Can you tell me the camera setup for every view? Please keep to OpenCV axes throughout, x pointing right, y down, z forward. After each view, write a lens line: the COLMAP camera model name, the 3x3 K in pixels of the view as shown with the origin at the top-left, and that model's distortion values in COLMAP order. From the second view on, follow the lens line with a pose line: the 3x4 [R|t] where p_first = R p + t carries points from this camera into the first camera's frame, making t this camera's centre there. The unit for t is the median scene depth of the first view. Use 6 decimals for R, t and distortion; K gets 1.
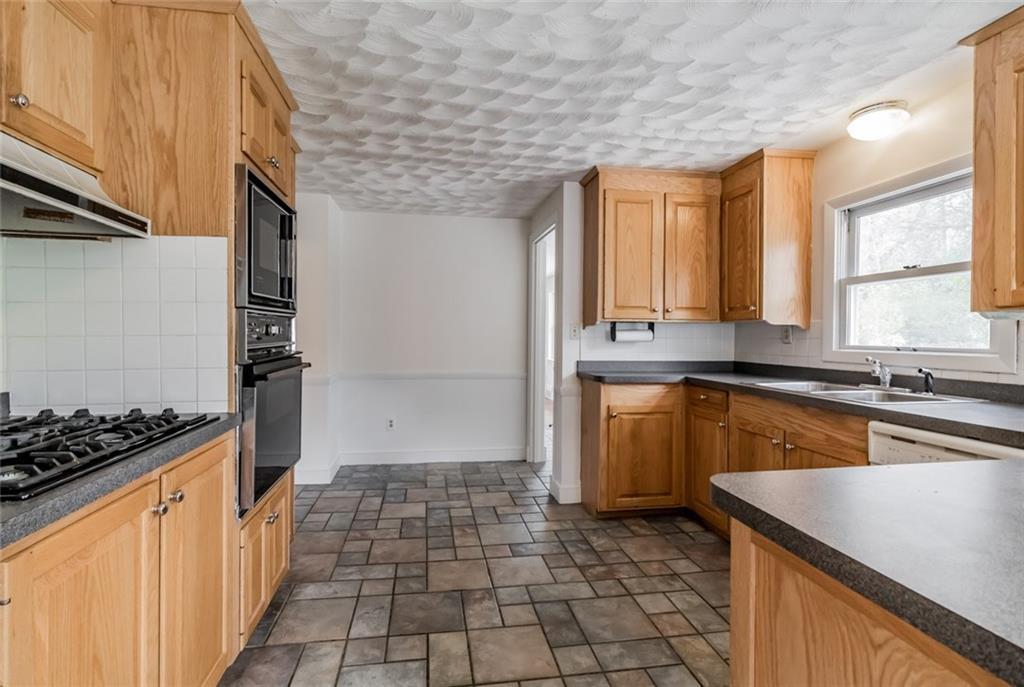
lens RADIAL K [[533.5, 0, 512.0], [0, 533.5, 343.5], [0, 0, 1]] dist [0.002937, 0.000402]
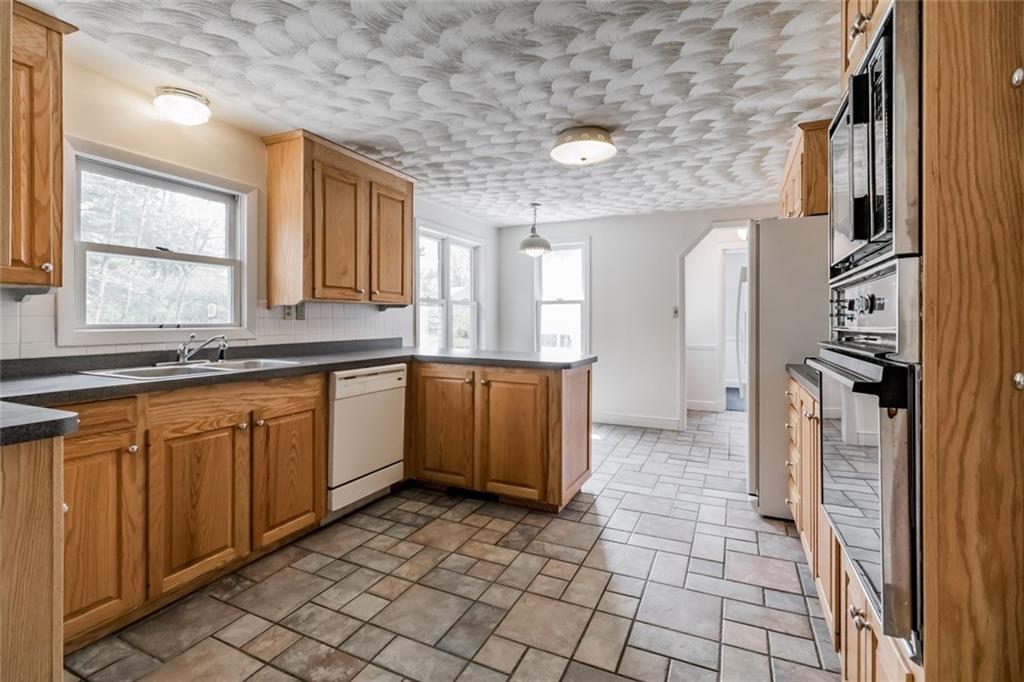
lens RADIAL K [[482.2, 0, 504.3], [0, 482.2, 325.5], [0, 0, 1]] dist [0.000755, -0.000081]
pose [[-0.825251, -0.011420, 0.564651, -0.376895], [0.004161, 0.999645, 0.026299, -0.013861], [-0.564751, 0.024053, -0.824911, 1.488064]]
